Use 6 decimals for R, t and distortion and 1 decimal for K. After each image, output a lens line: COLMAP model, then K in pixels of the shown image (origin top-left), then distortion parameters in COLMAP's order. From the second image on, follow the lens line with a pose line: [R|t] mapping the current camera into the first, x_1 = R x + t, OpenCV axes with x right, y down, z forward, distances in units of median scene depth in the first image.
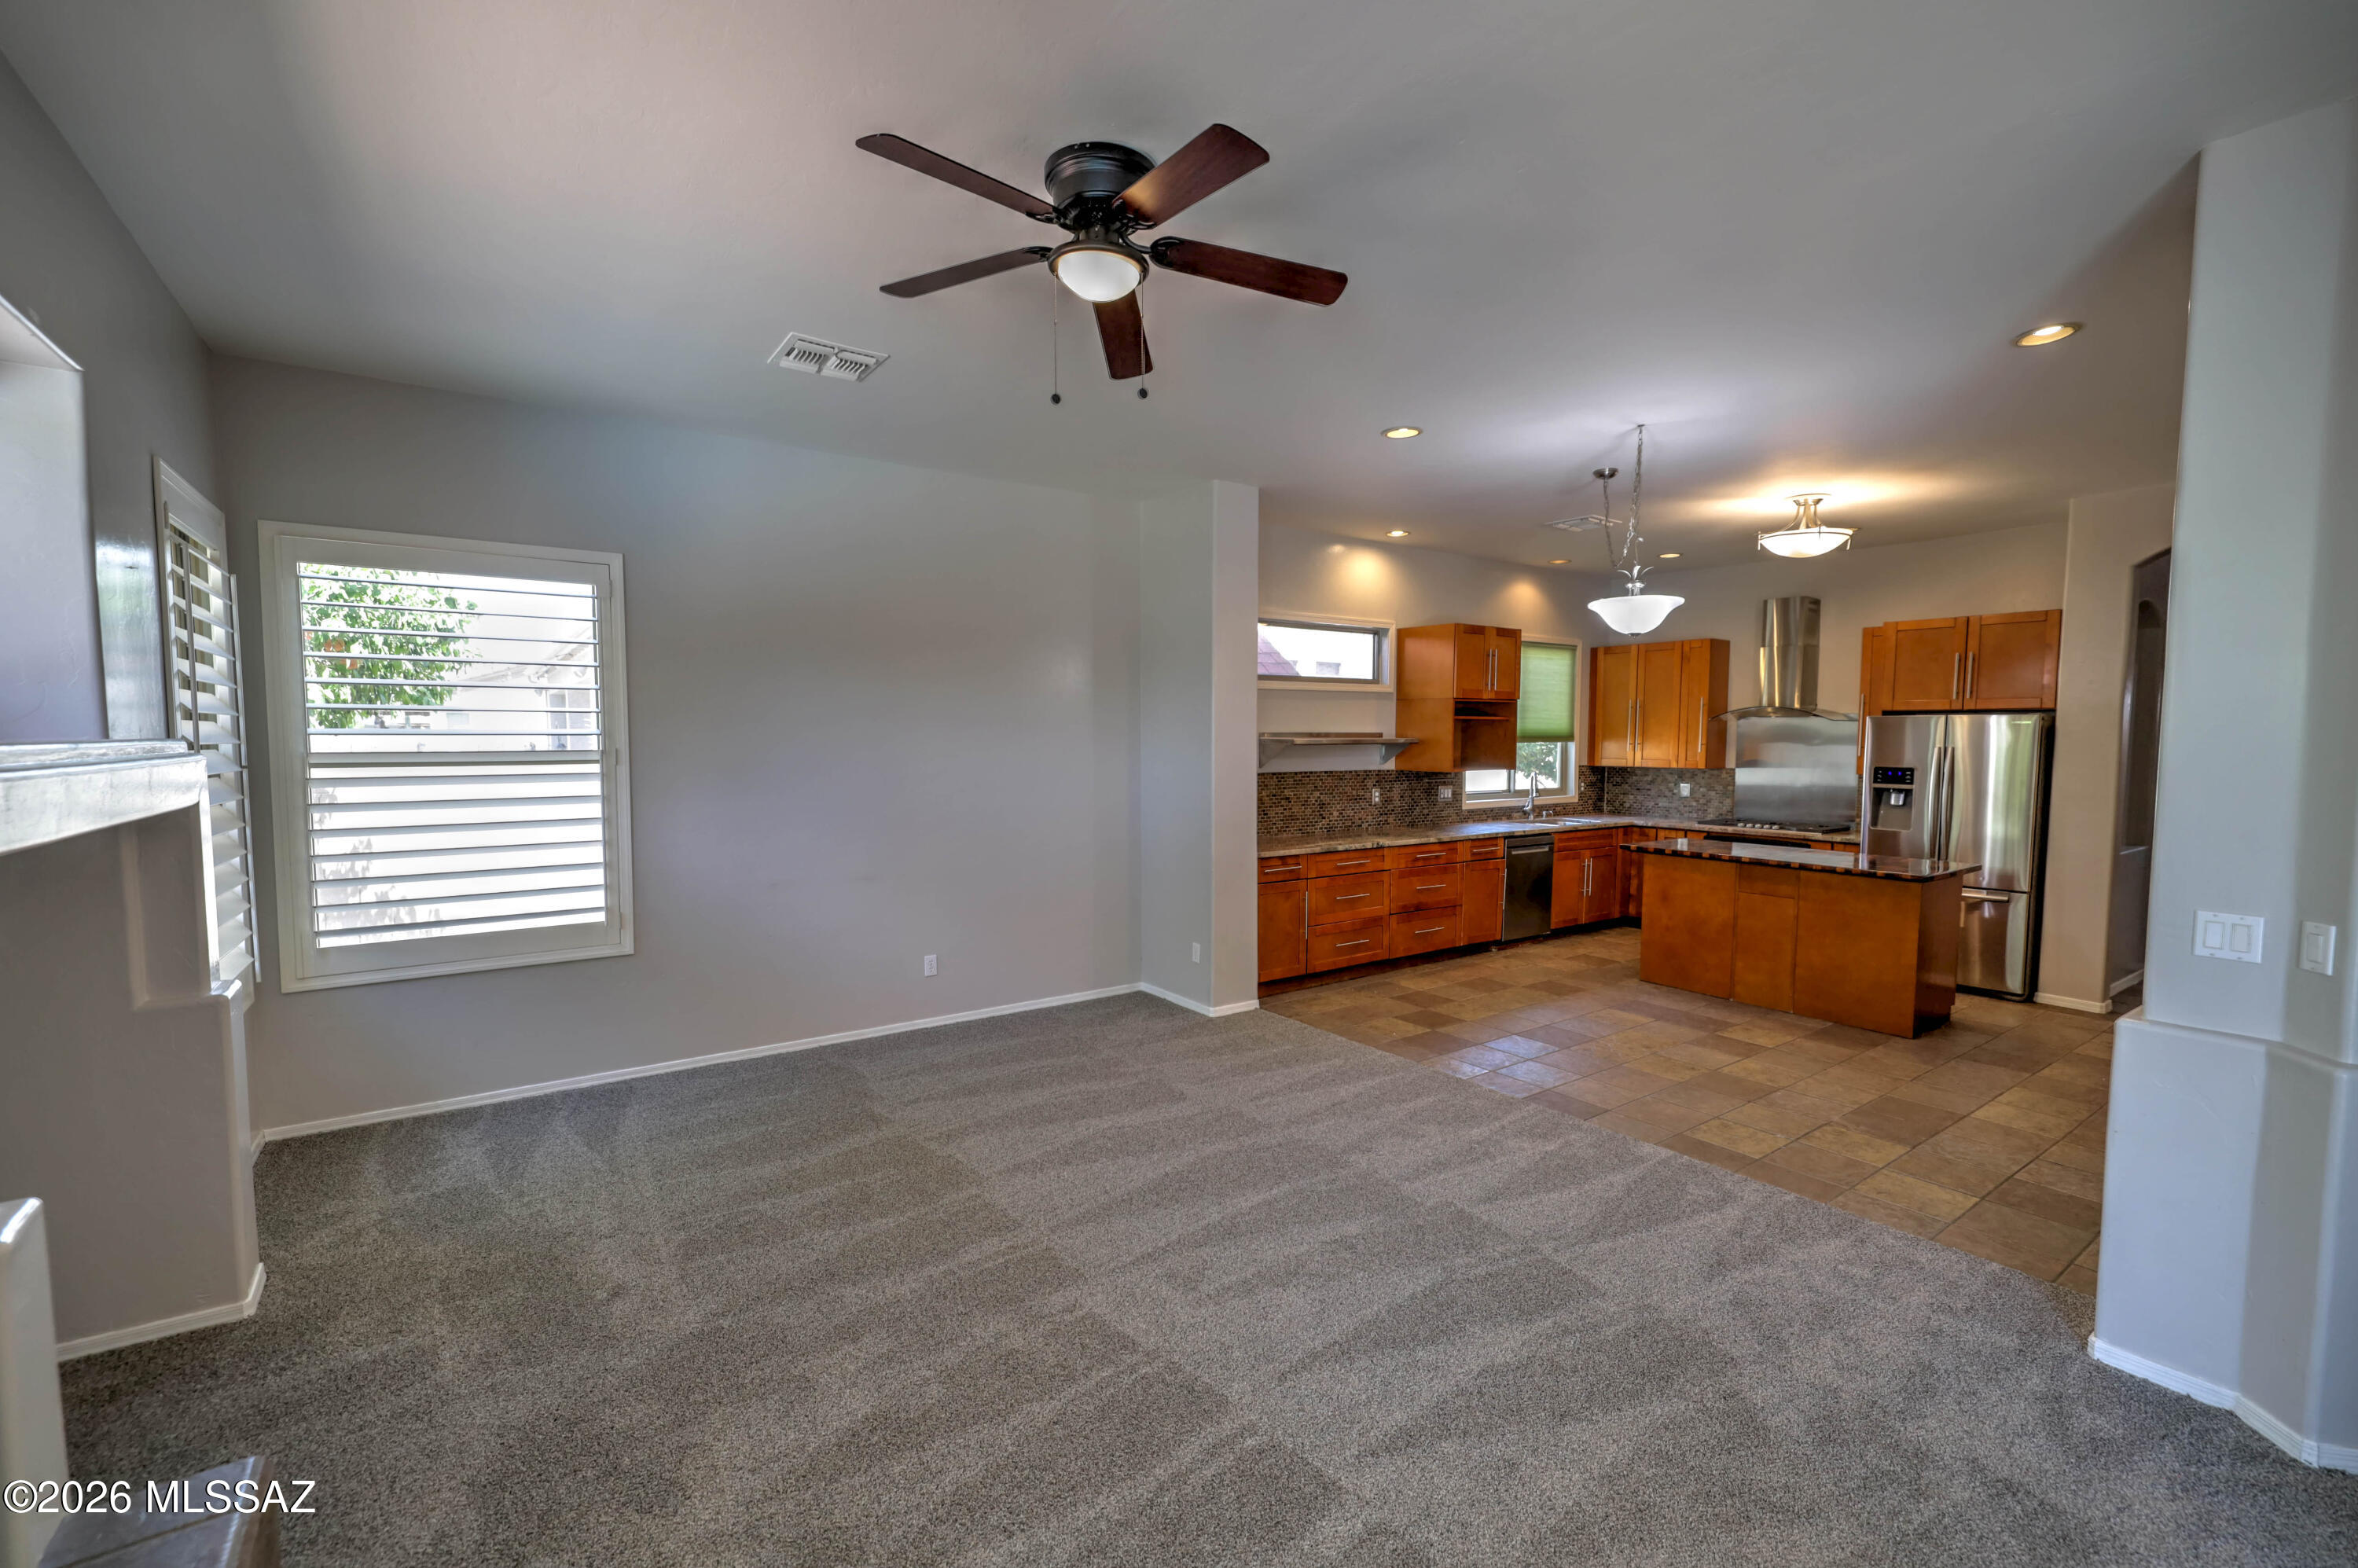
lens RADIAL K [[1010.0, 0, 1176.3], [0, 1010.0, 798.8], [0, 0, 1]] dist [-0.001298, -0.000310]
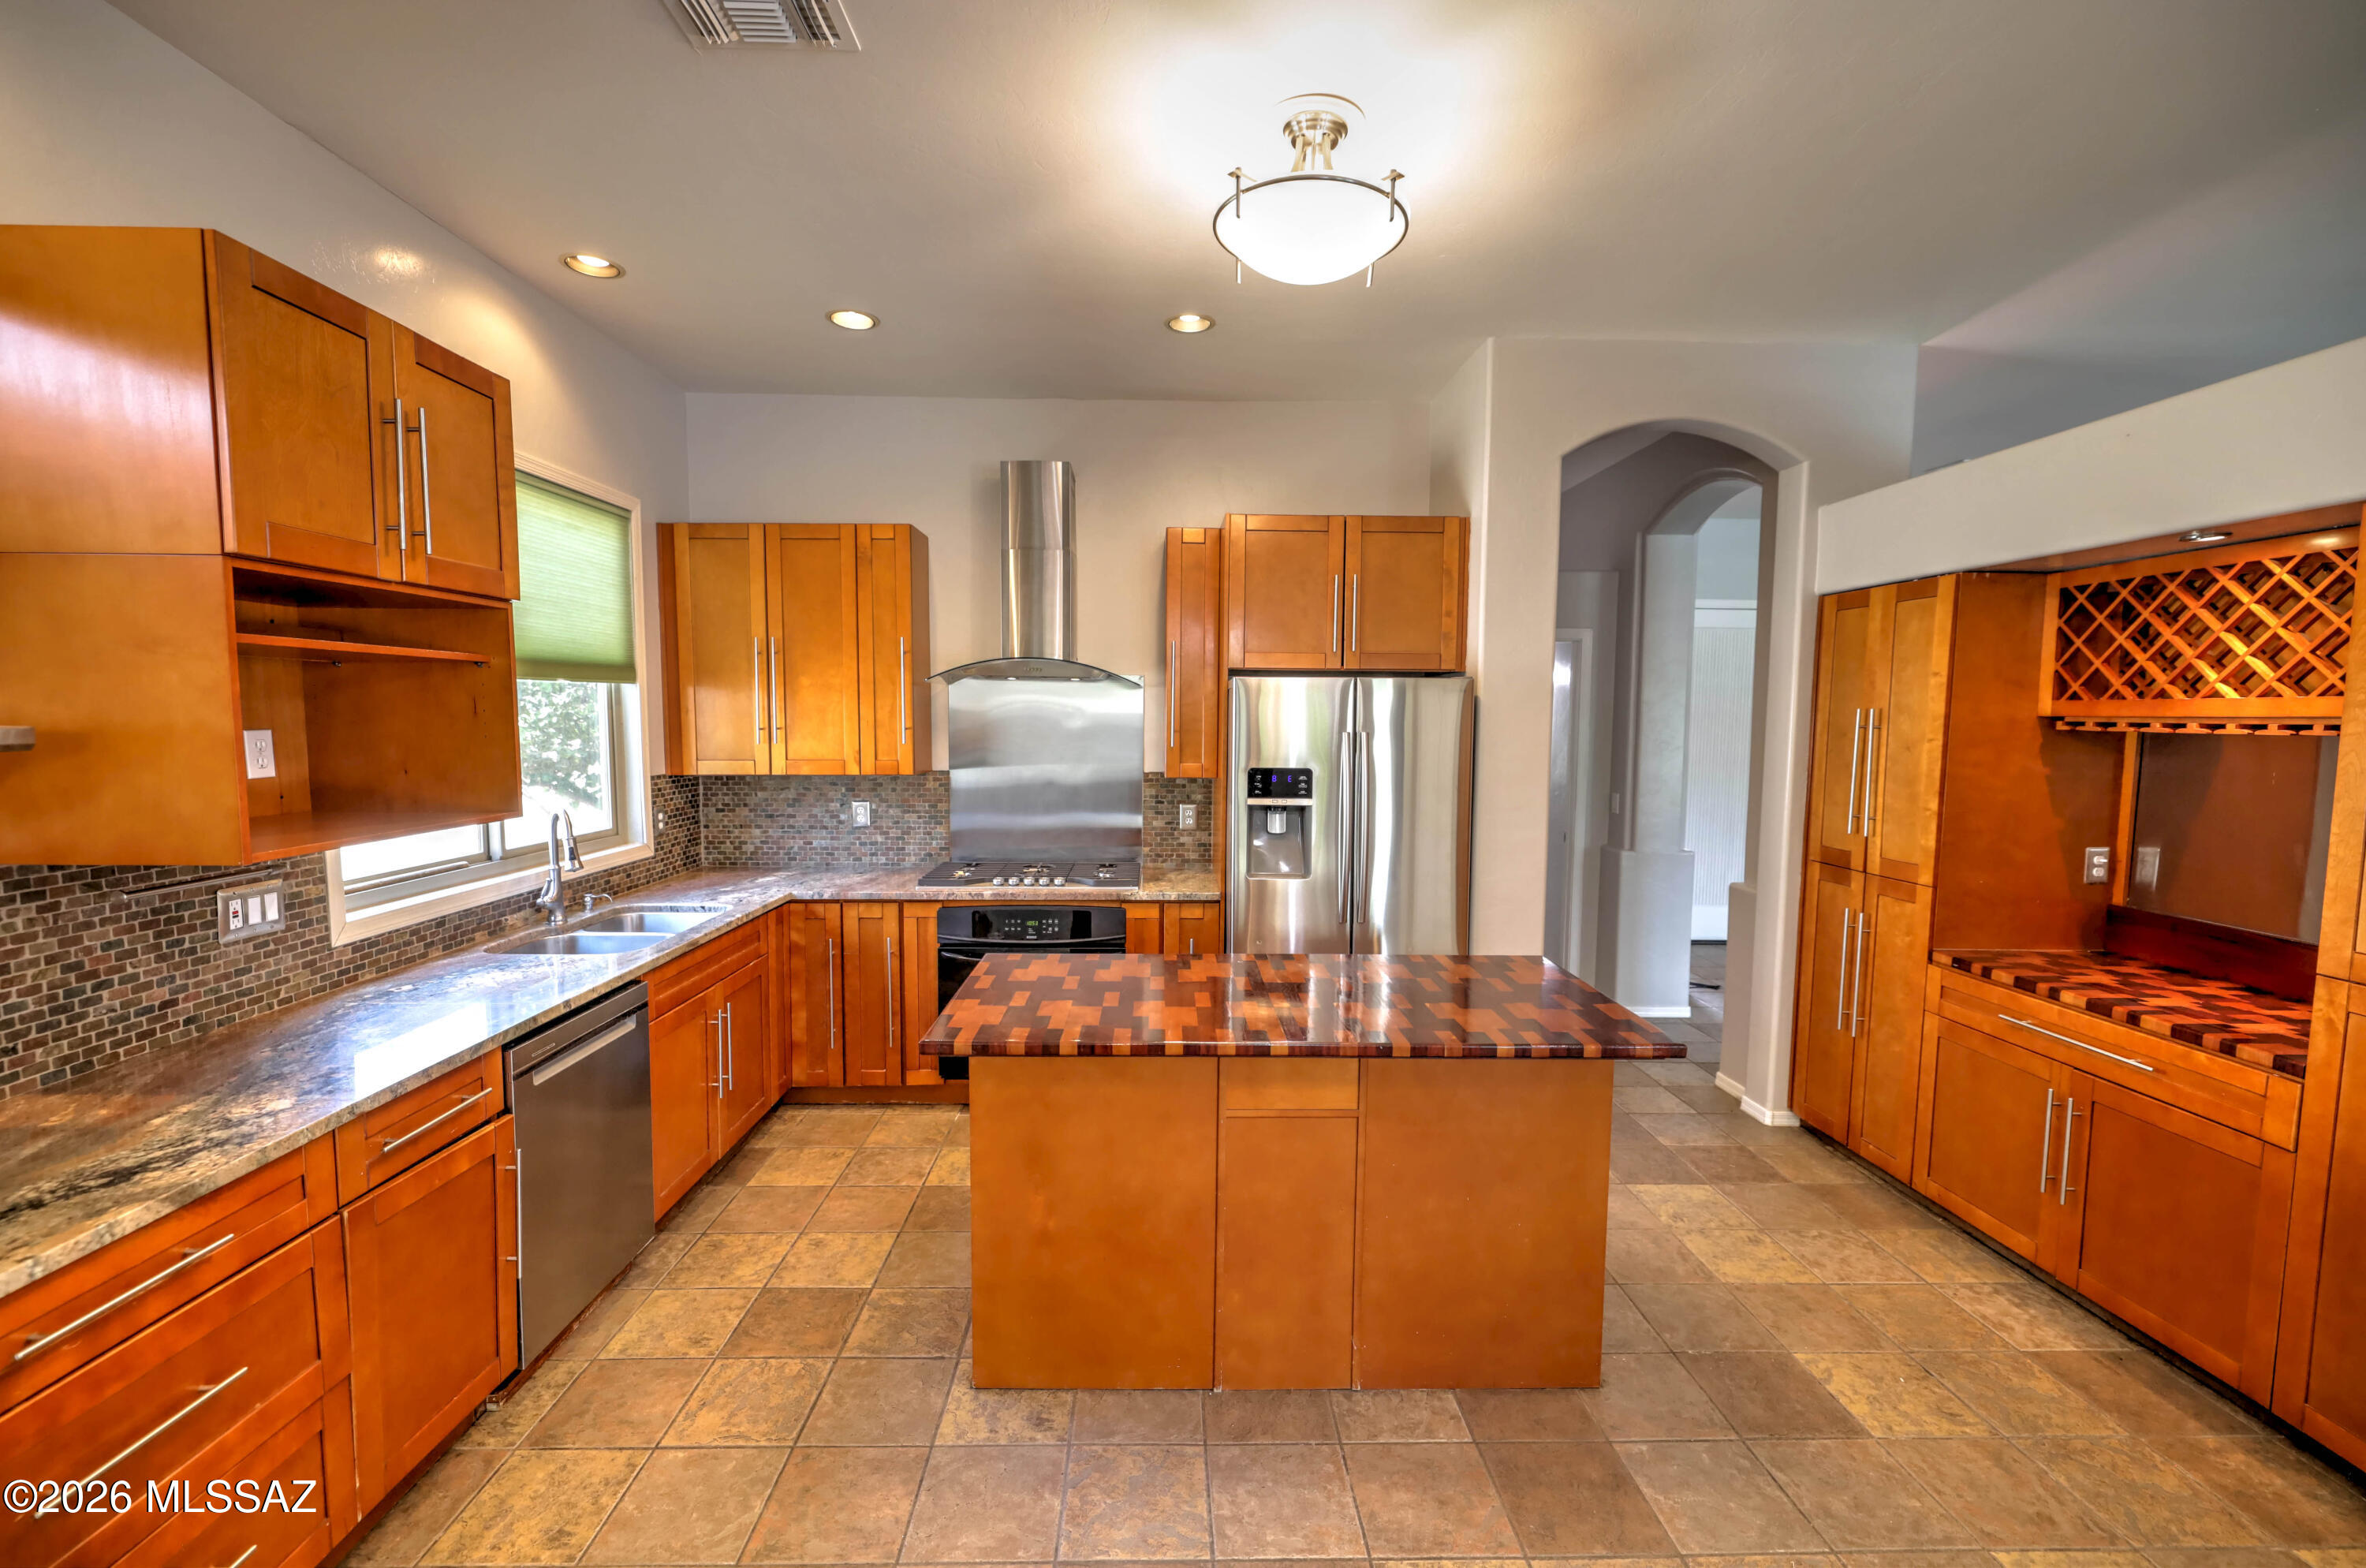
lens RADIAL K [[984.9, 0, 1168.2], [0, 984.9, 794.3], [0, 0, 1]] dist [-0.000101, -0.000277]
pose [[0.577860, -0.067418, 0.813346, 0.195724], [0.050559, 0.997625, 0.046772, -0.039922], [-0.814568, 0.014095, 0.579896, 0.635903]]
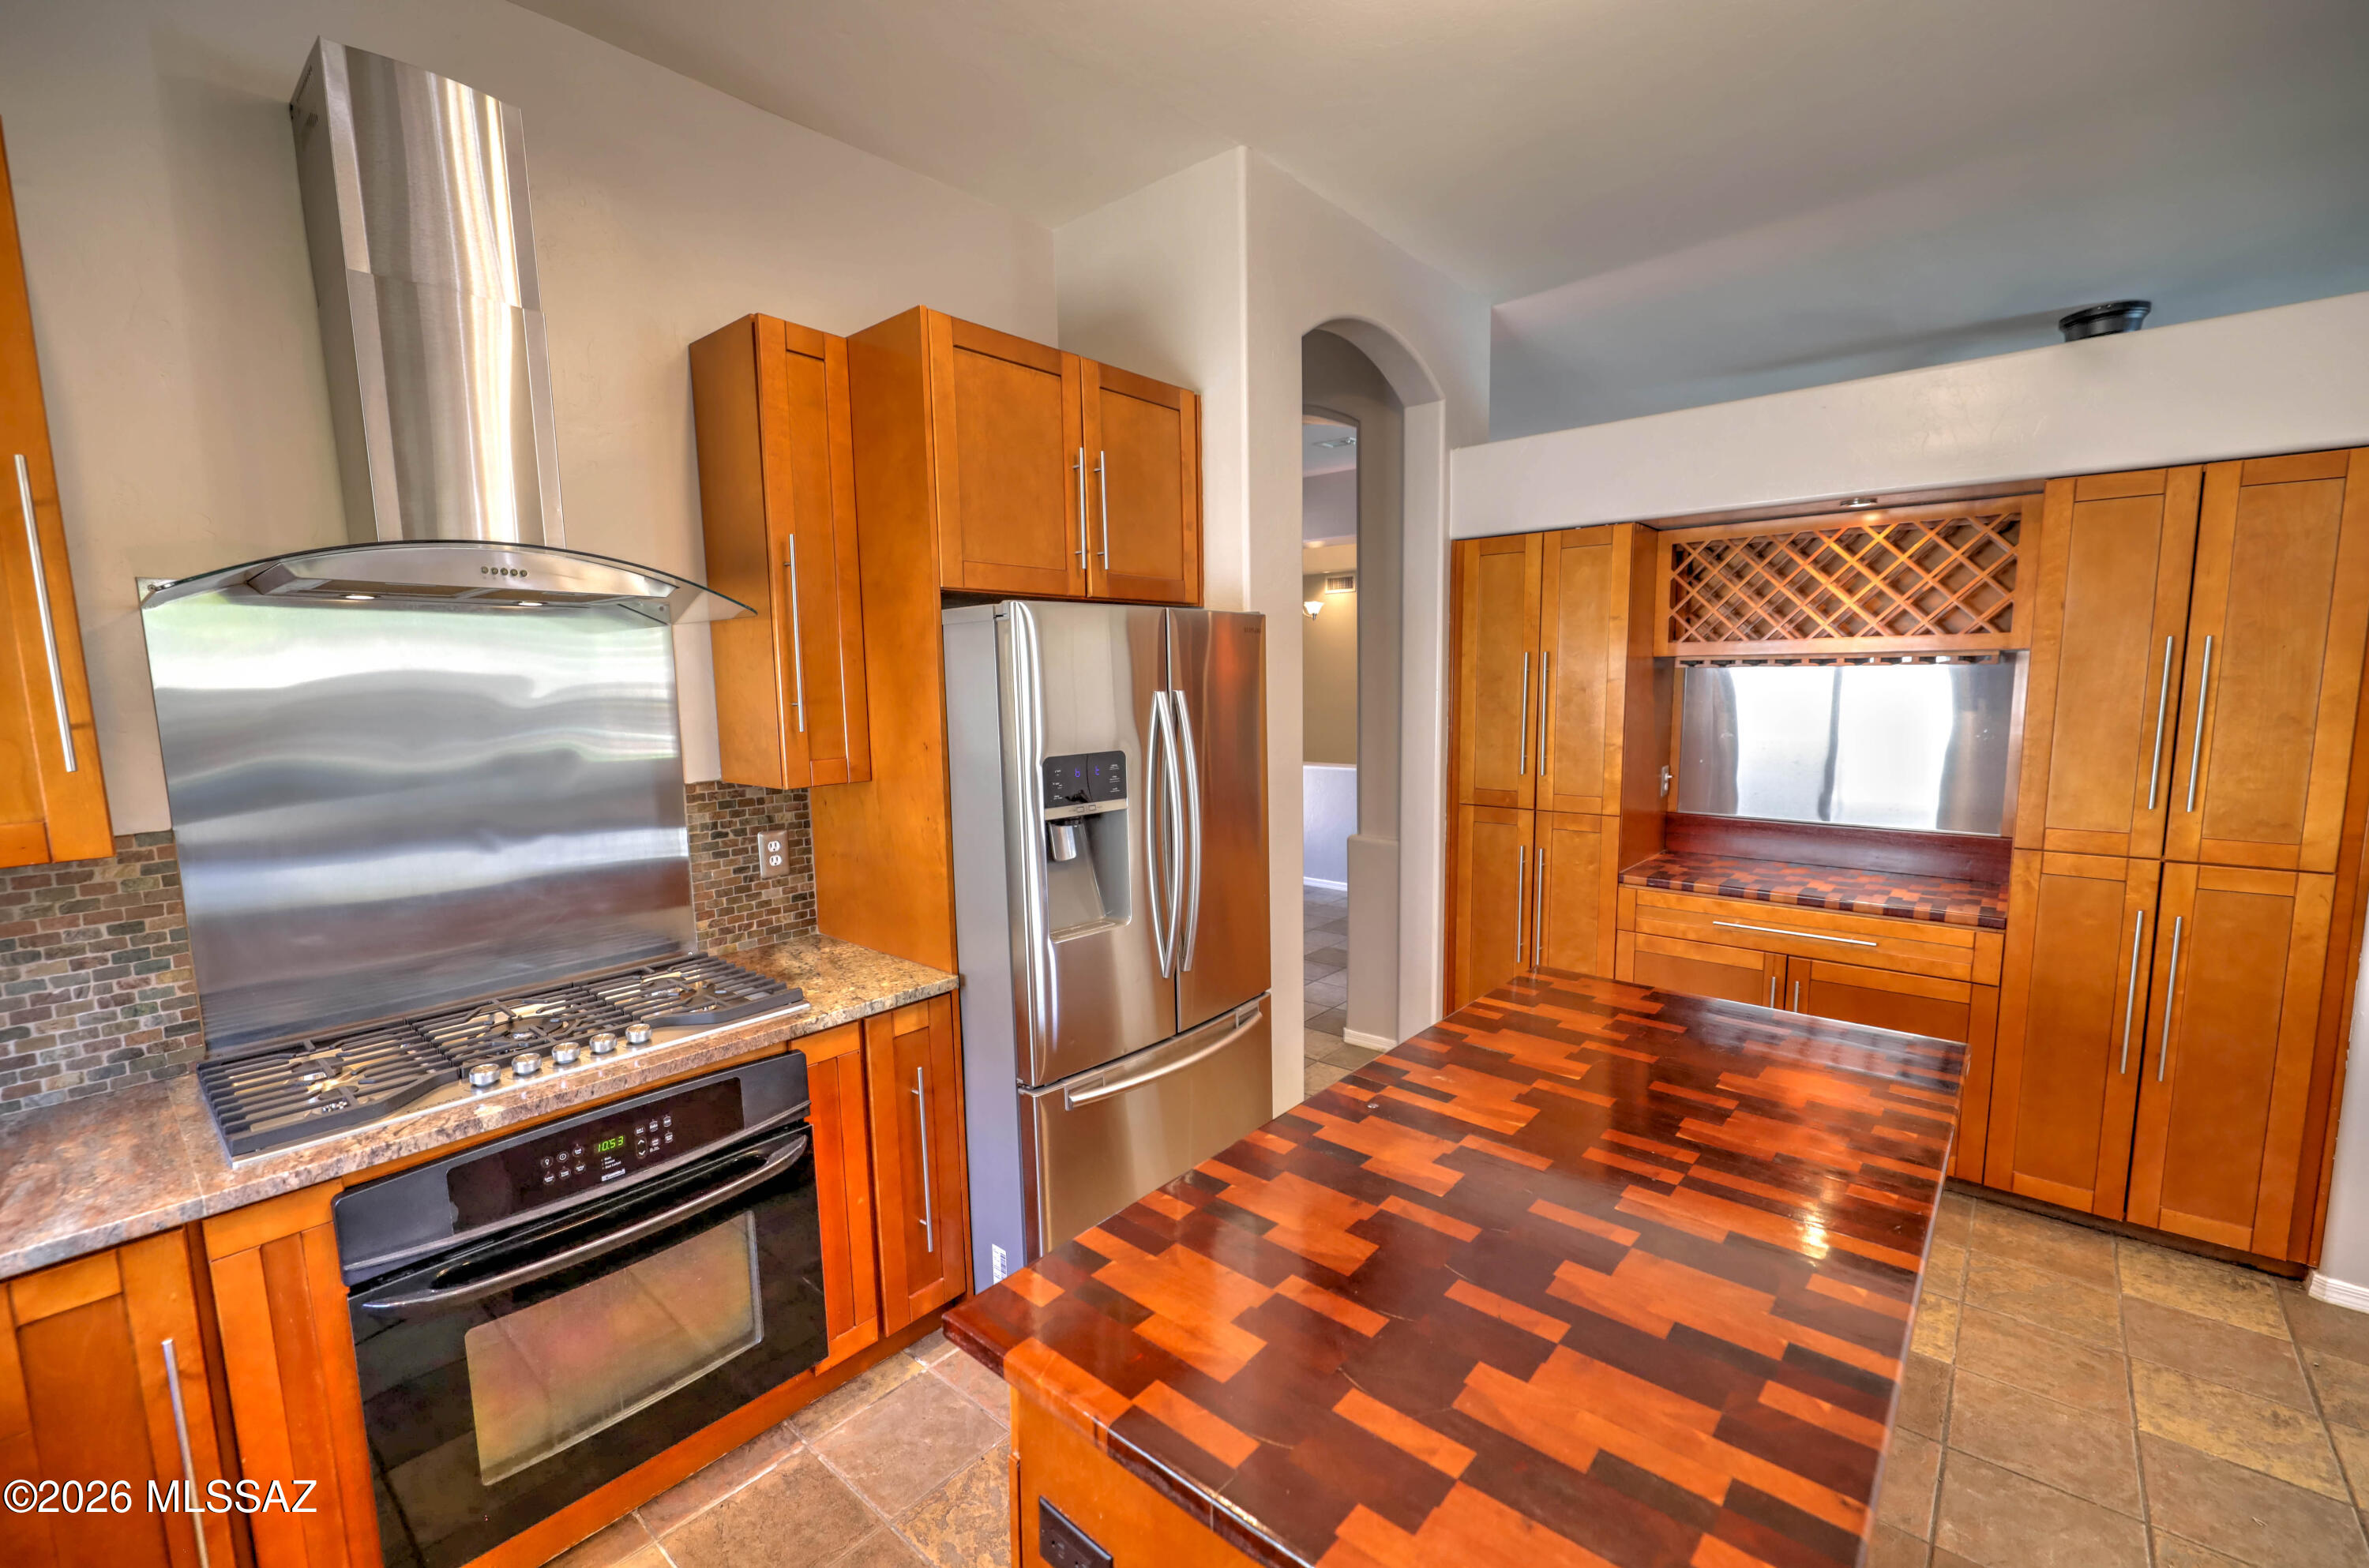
lens RADIAL K [[990.6, 0, 1190.2], [0, 990.6, 804.1], [0, 0, 1]] dist [-0.002802, -0.000383]
pose [[-0.223840, -0.128695, 0.966092, 0.325961], [0.079936, 0.985480, 0.149799, -0.054408], [-0.971342, 0.110757, -0.210303, 0.902478]]
